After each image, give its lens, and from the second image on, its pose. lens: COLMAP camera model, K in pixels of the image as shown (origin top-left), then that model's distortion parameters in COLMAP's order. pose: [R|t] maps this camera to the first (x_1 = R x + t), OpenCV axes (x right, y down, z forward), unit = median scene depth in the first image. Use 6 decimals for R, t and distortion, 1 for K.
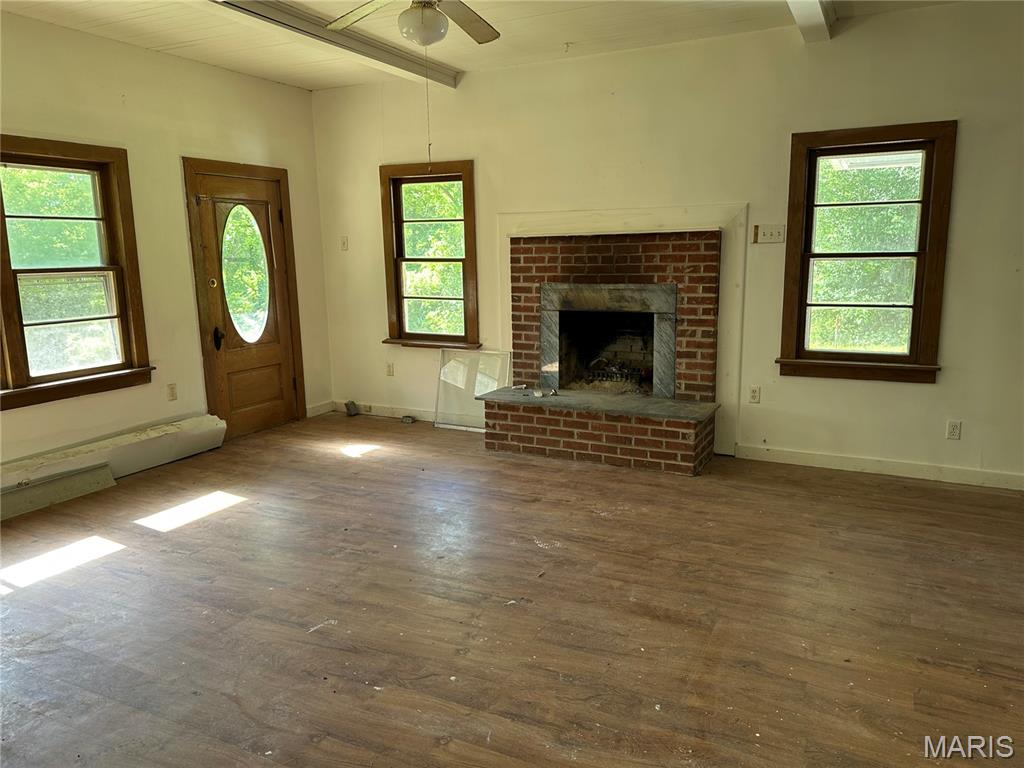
lens RADIAL K [[724.0, 0, 514.5], [0, 724.0, 384.4], [0, 0, 1]] dist [0.032726, -0.061264]
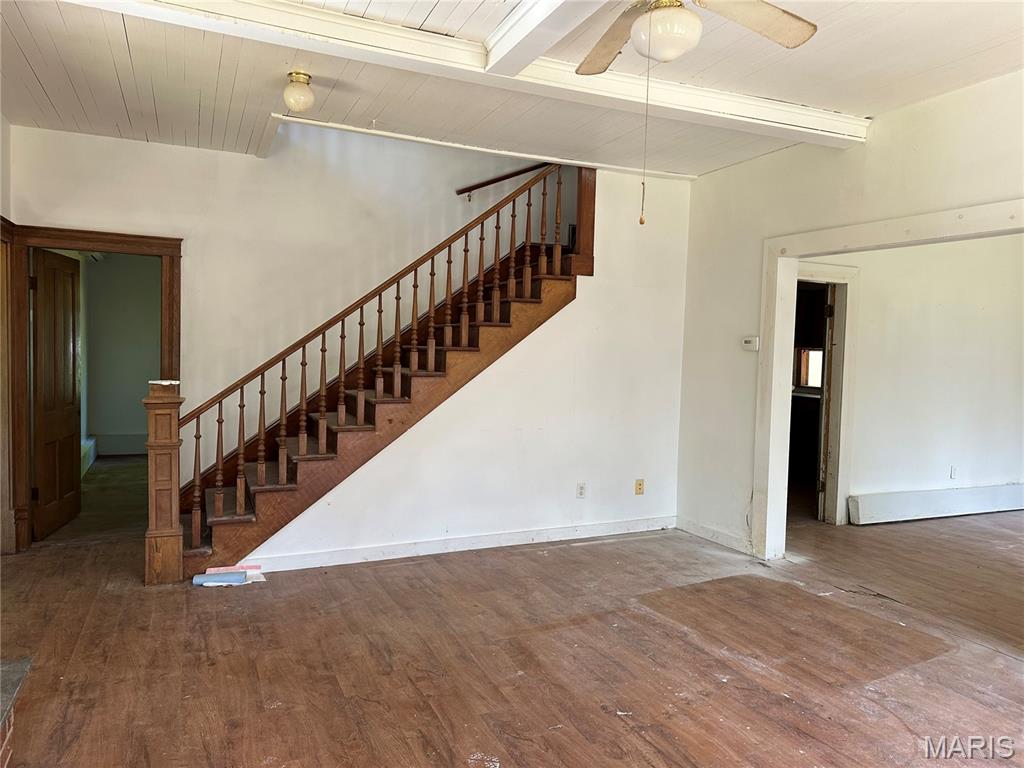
lens RADIAL K [[724.0, 0, 513.4], [0, 724.0, 383.8], [0, 0, 1]] dist [0.032726, -0.061264]
pose [[-0.779317, -0.040500, 0.625319, -0.491884], [0.096953, 0.978099, 0.184179, -0.321858], [-0.619083, 0.204161, -0.758323, 1.798538]]
